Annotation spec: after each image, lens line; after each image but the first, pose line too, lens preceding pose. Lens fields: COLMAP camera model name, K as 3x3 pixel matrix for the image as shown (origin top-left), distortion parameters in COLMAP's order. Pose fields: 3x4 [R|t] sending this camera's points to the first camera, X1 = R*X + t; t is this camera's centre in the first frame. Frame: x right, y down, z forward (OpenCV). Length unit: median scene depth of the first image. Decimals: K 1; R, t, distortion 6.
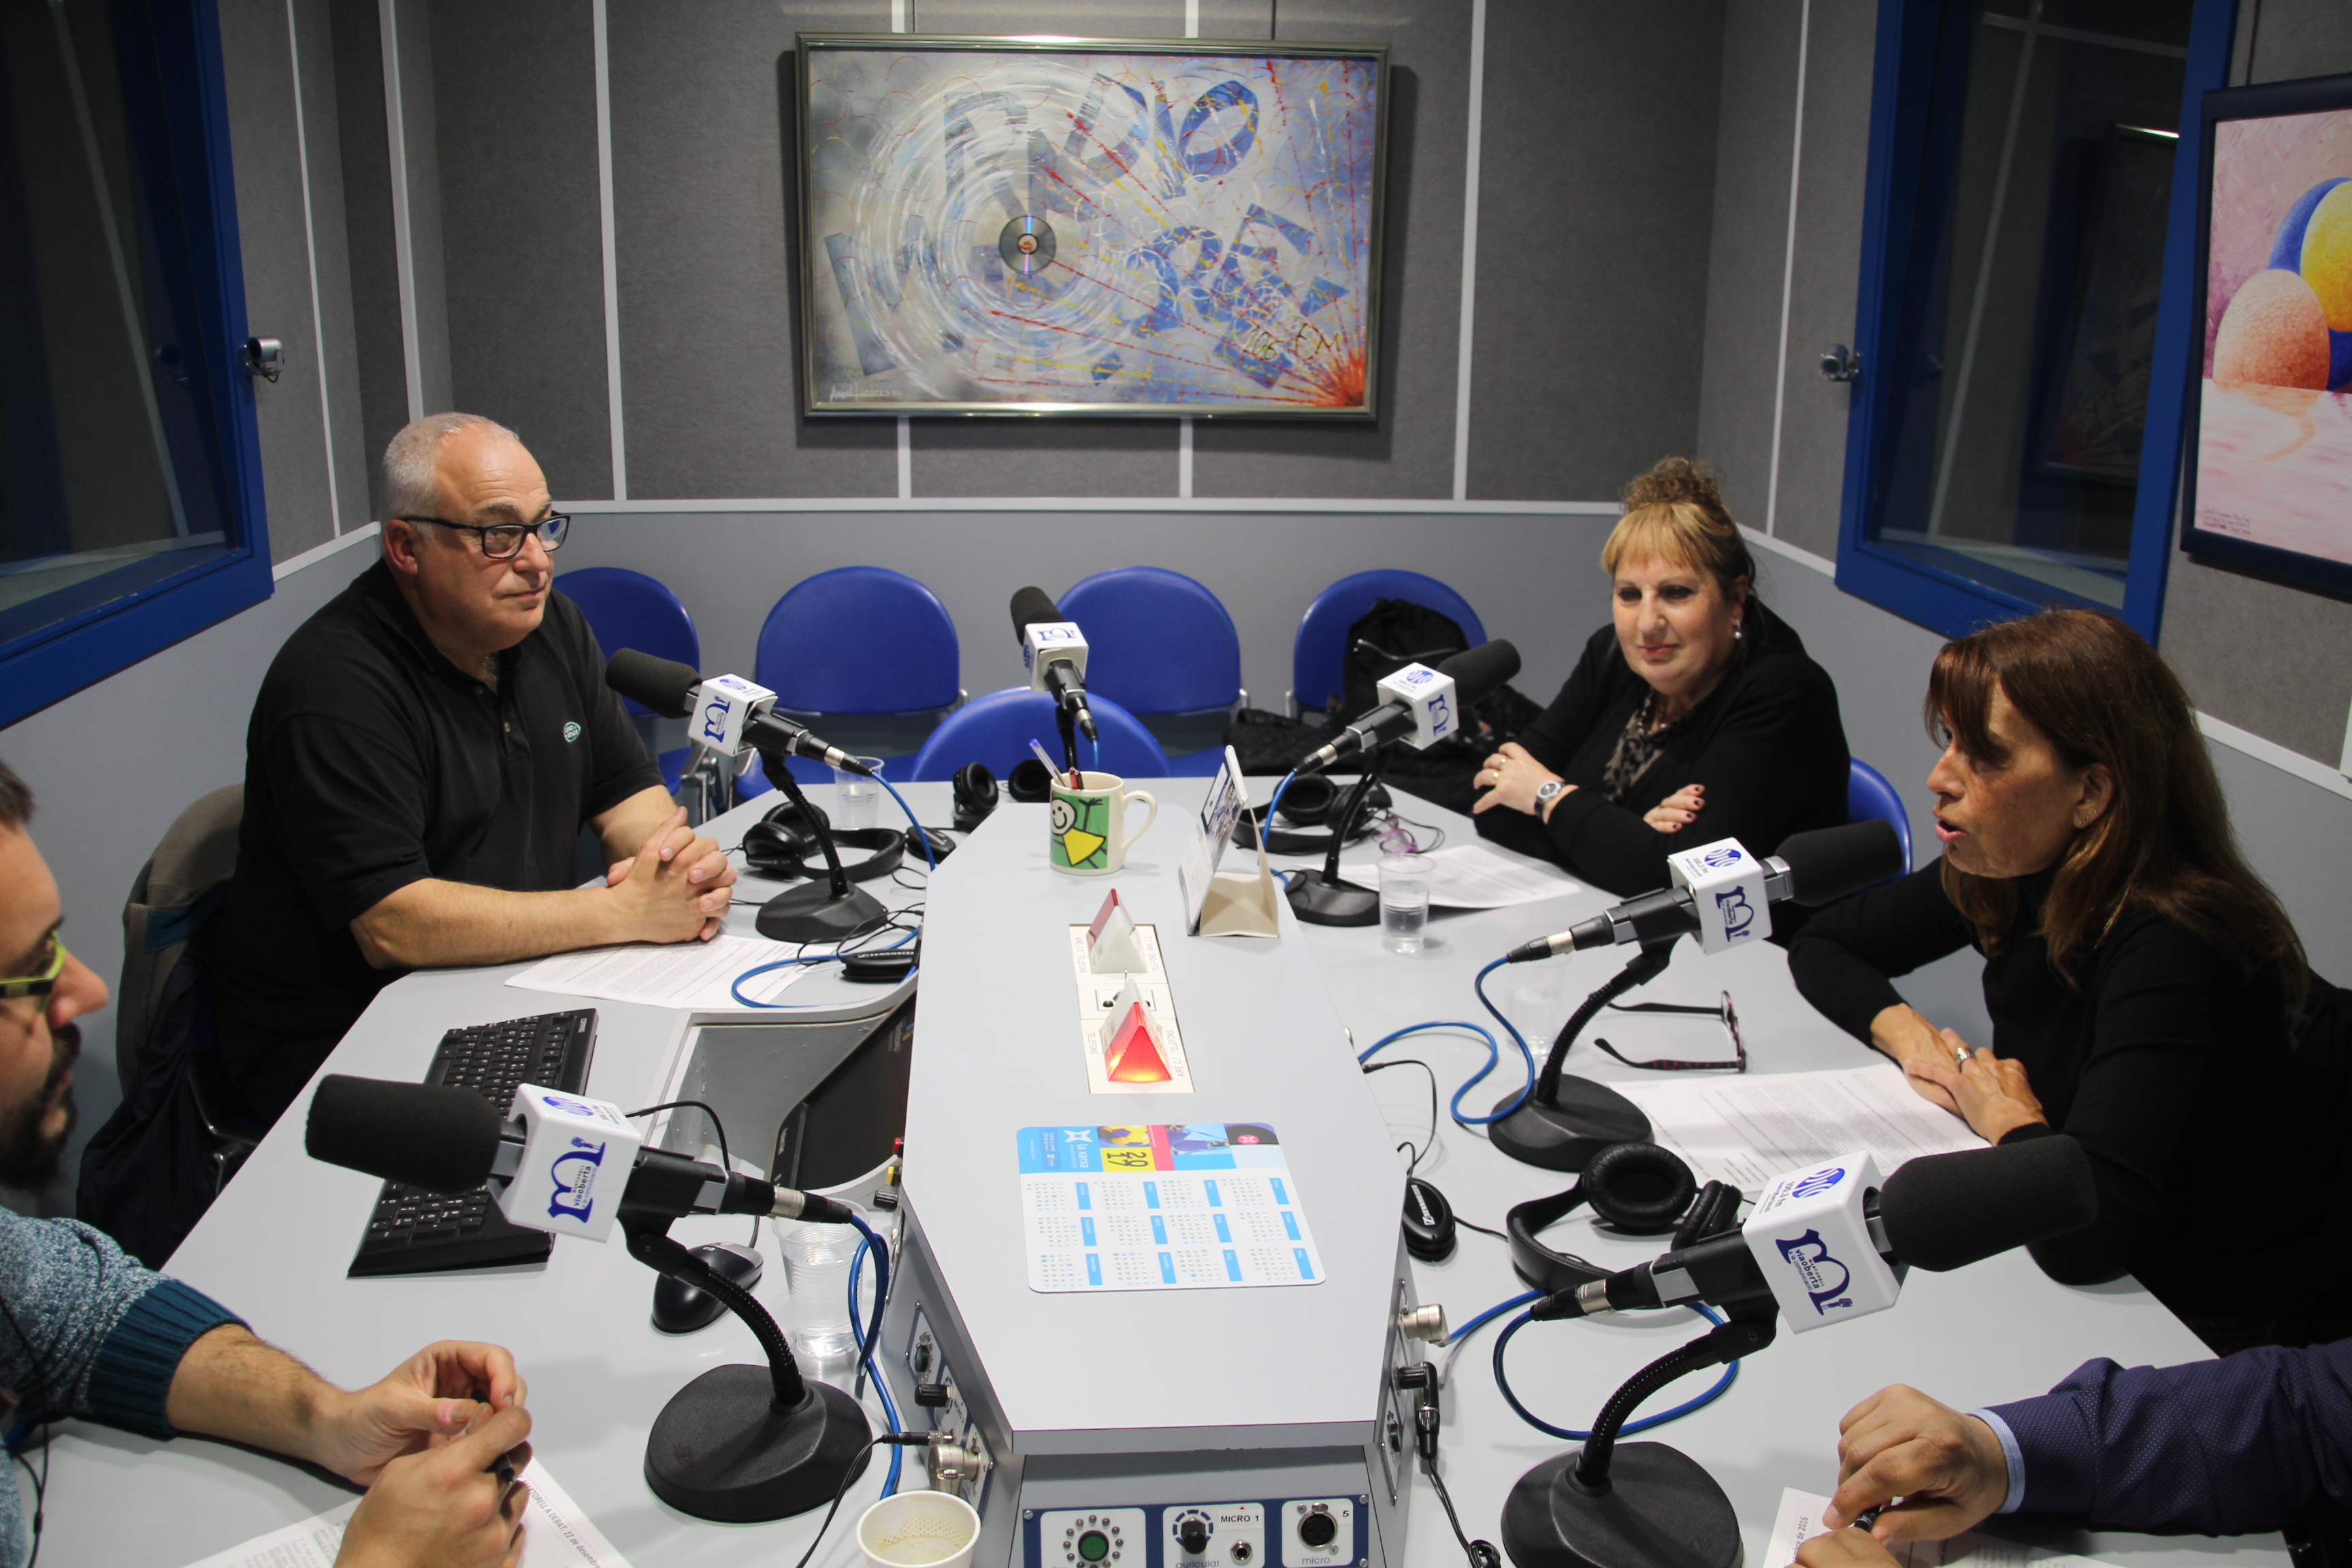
lens RADIAL K [[1988.0, 0, 1181.8], [0, 1988.0, 788.2], [0, 0, 1]] dist [-0.173004, 0.129079]
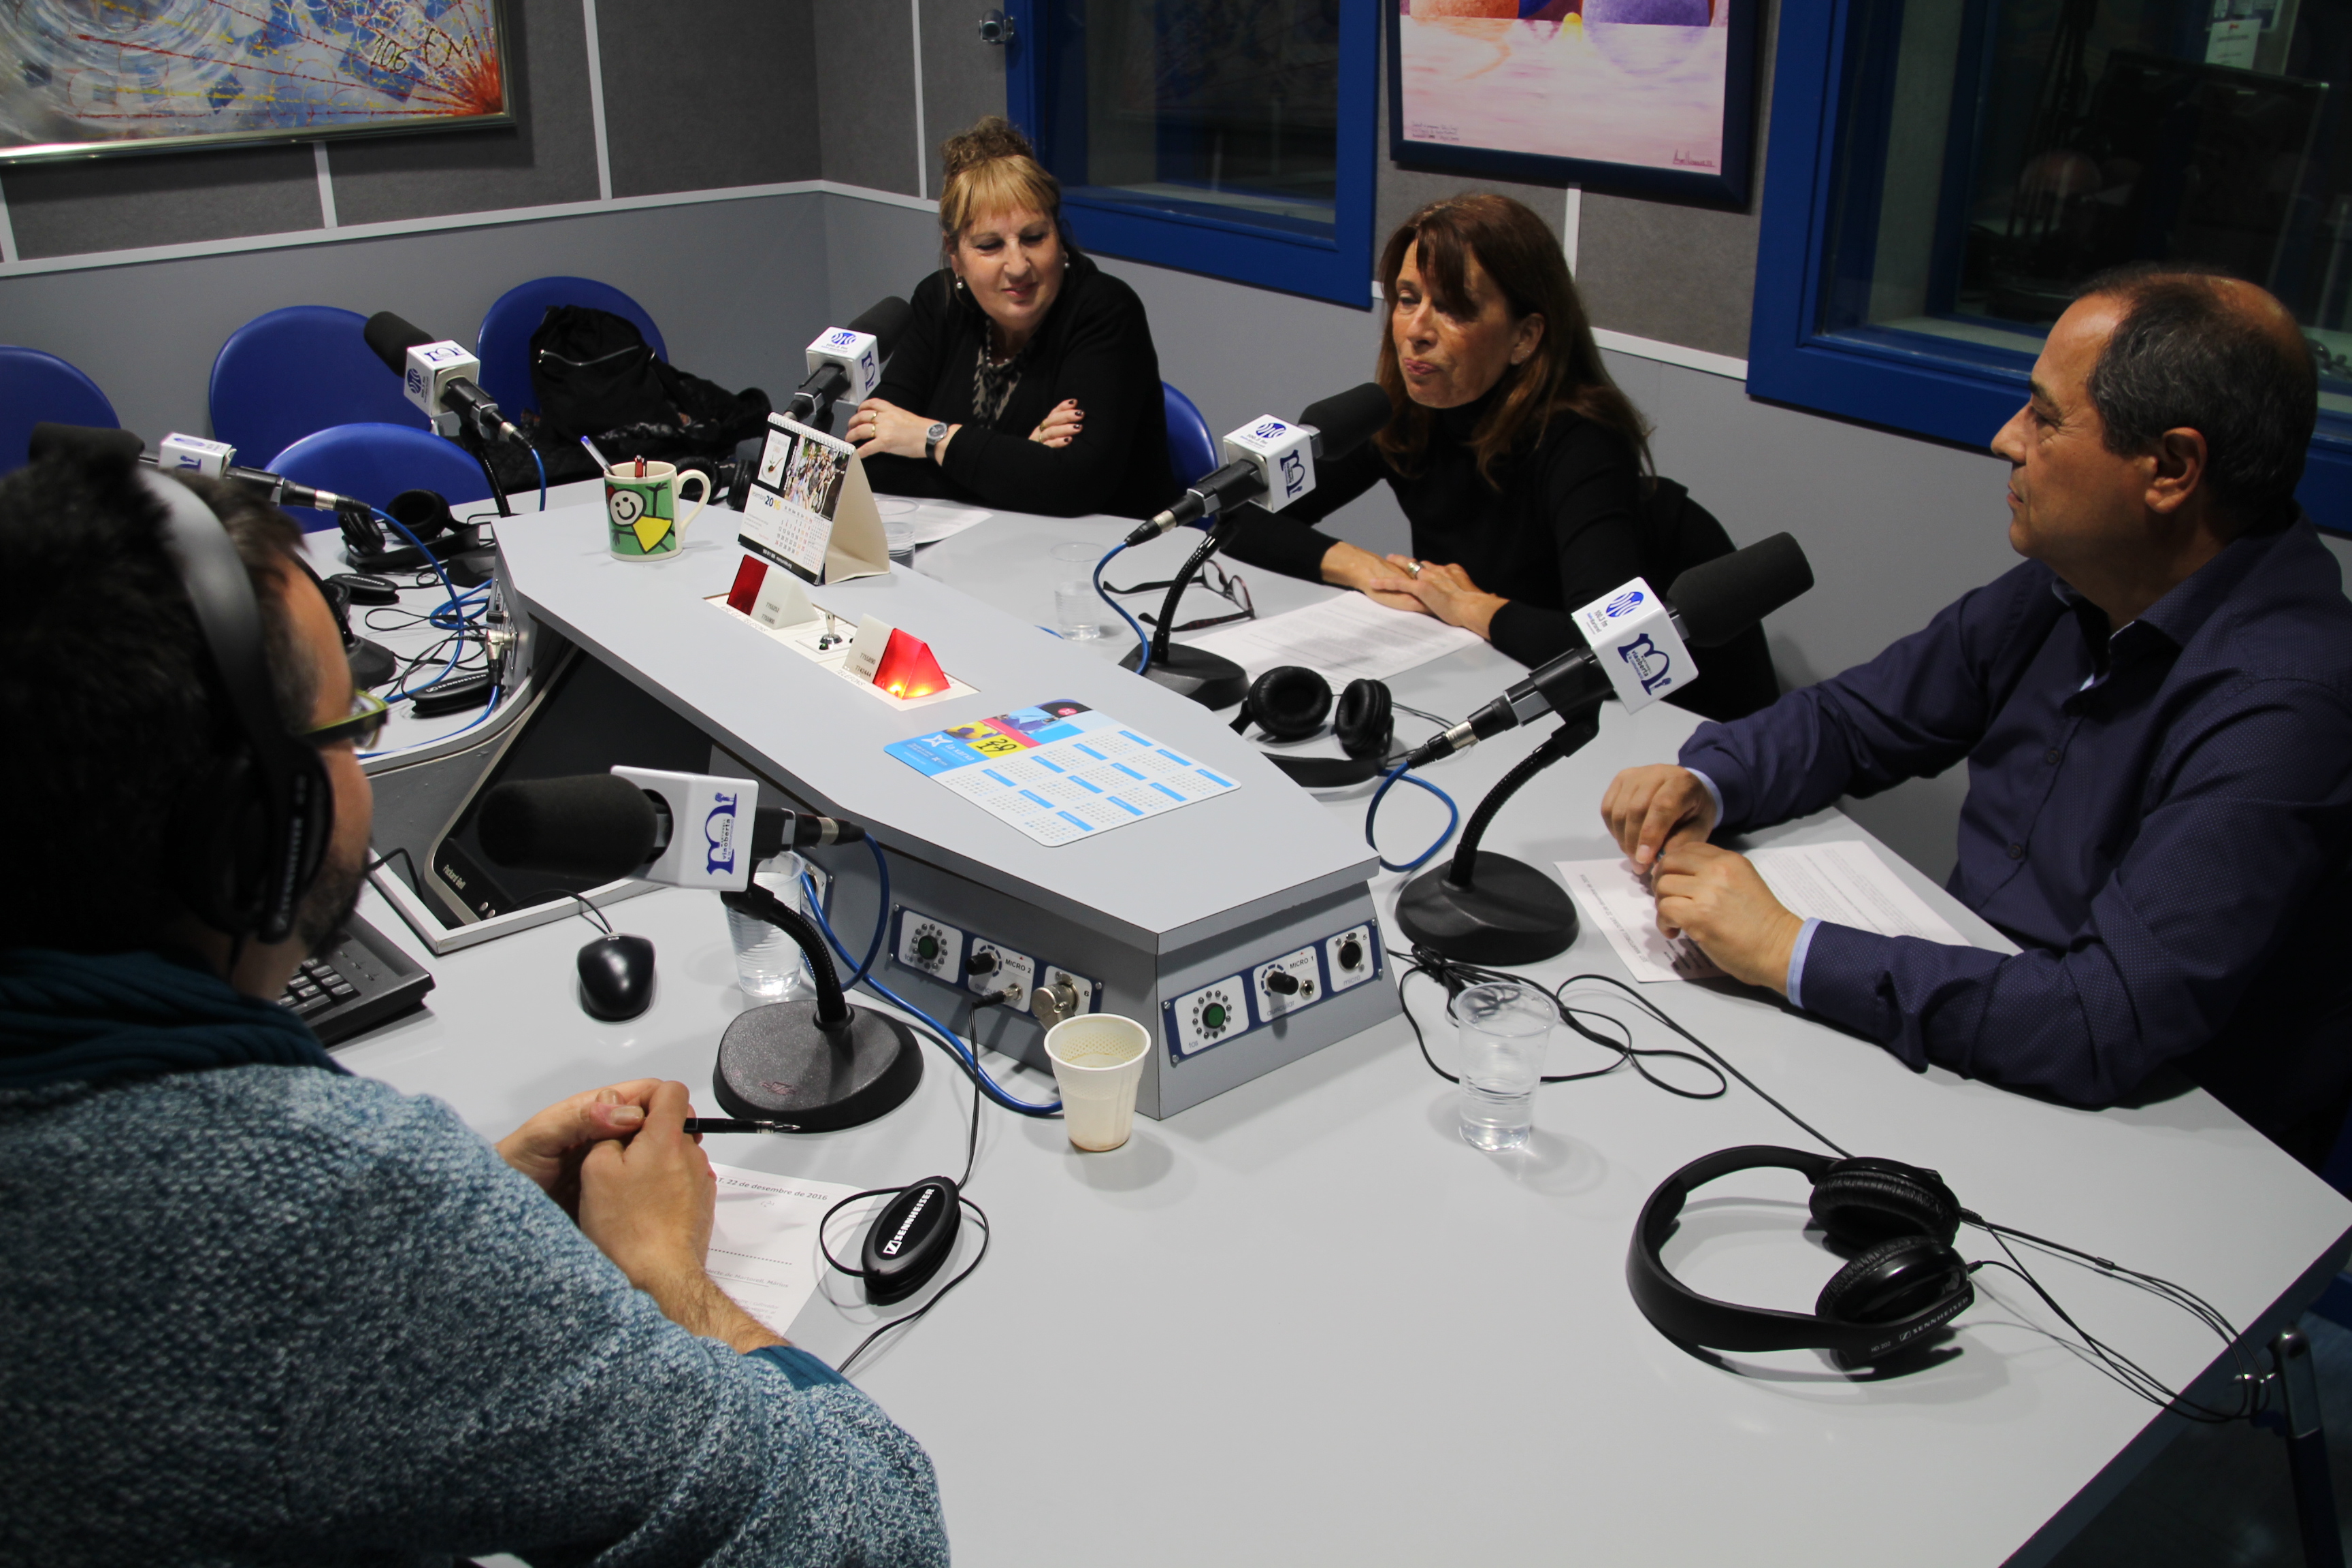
lens RADIAL K [[1988.0, 0, 1181.8], [0, 1988.0, 788.2], [0, 0, 1]] dist [-0.173004, 0.129079]
pose [[0.834838, -0.231915, 0.499260, -0.212351], [0.156893, 0.969552, 0.188026, 0.005961], [-0.527665, -0.078641, 0.845805, -0.007217]]
